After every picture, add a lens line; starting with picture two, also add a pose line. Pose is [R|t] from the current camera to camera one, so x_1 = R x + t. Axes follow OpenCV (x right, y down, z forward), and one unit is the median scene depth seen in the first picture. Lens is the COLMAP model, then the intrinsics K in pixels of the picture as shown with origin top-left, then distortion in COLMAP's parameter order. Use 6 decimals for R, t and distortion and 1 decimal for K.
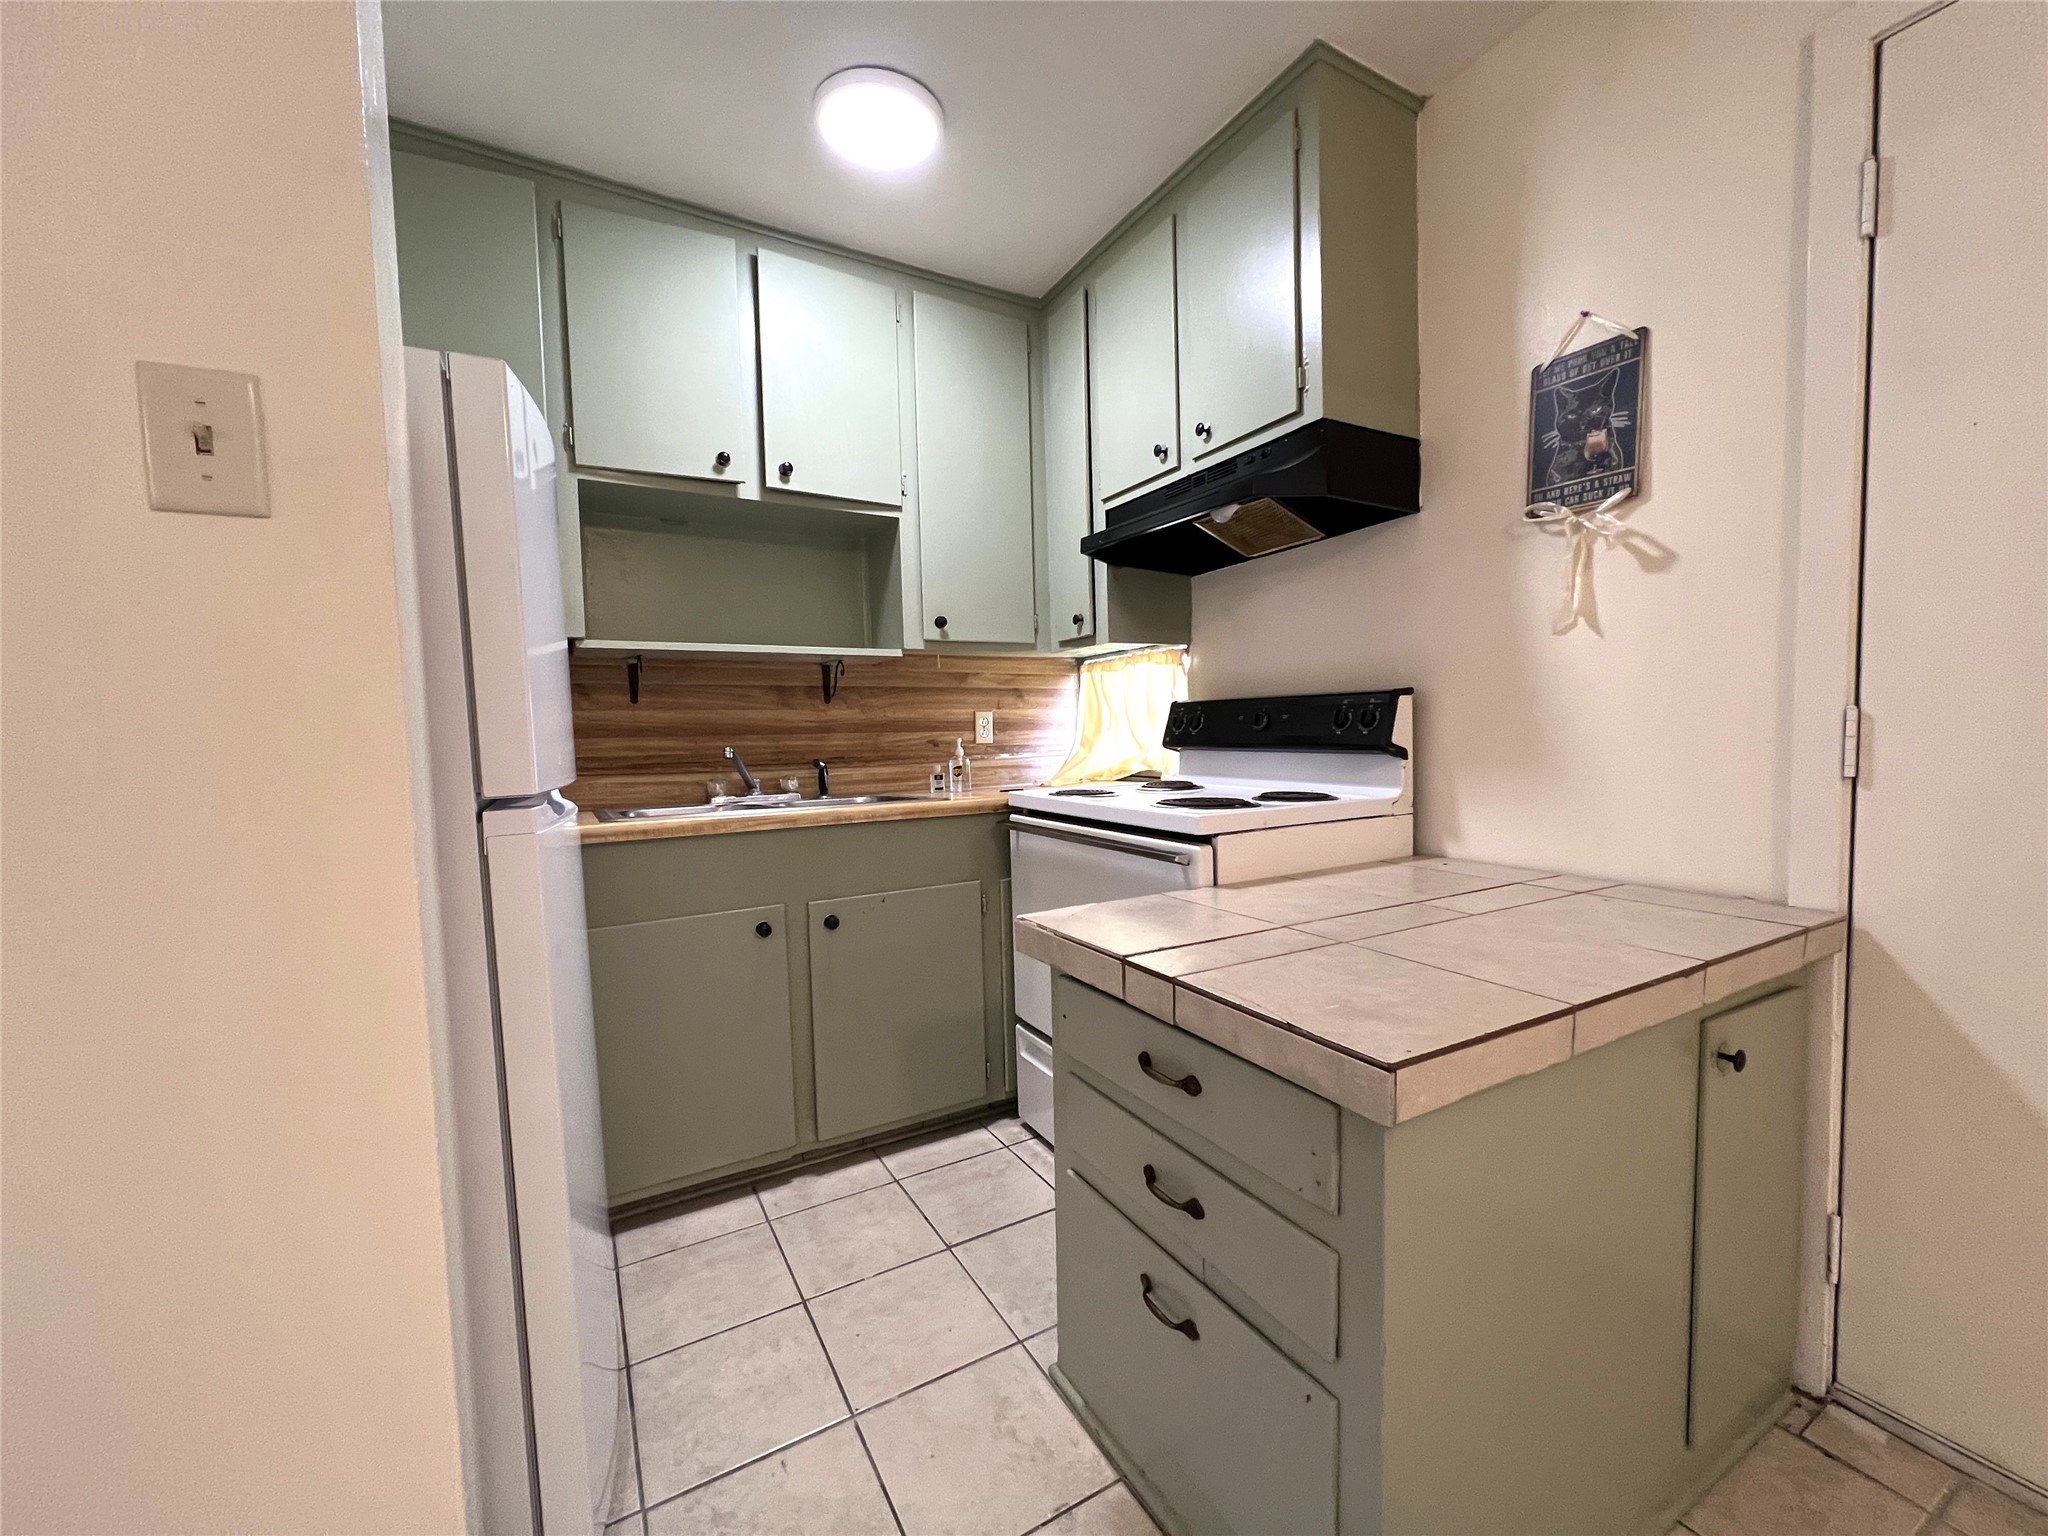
lens RADIAL K [[817.1, 0, 1028.9], [0, 817.1, 772.9], [0, 0, 1]] dist [-0.000354, -0.000203]
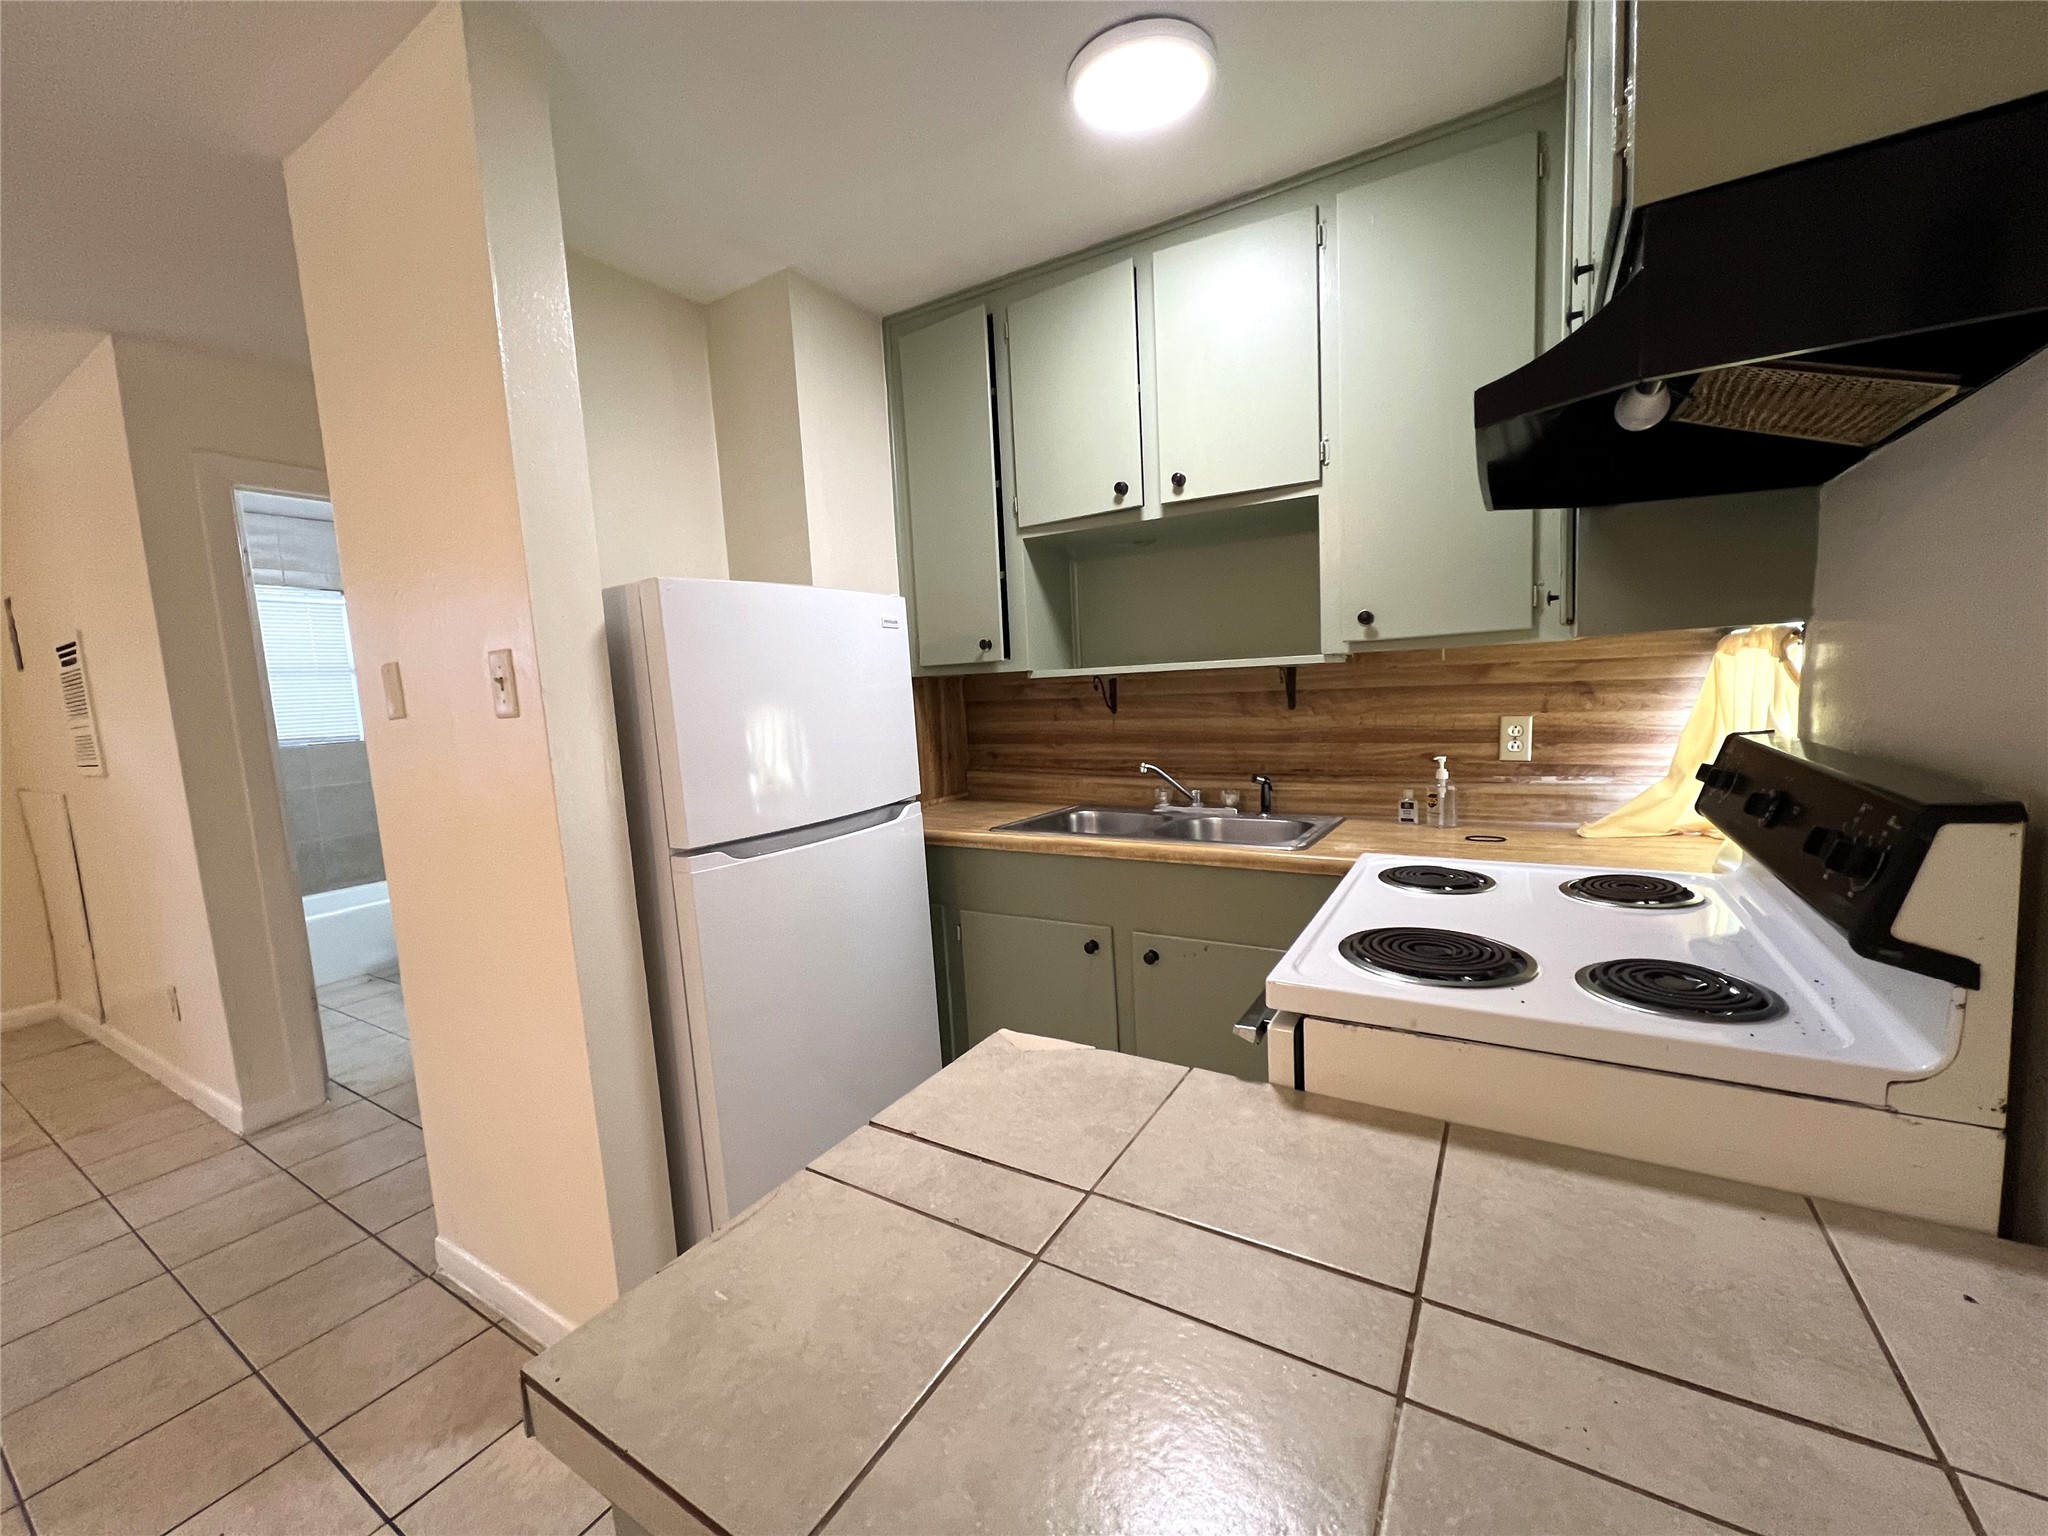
lens RADIAL K [[817.1, 0, 1024.0], [0, 817.1, 772.2], [0, 0, 1]] dist [-0.000354, -0.000203]
pose [[0.488457, 0.094418, -0.867465, 0.403874], [-0.007240, 0.994533, 0.104172, -0.109907], [0.872558, -0.044603, 0.486470, 0.306267]]
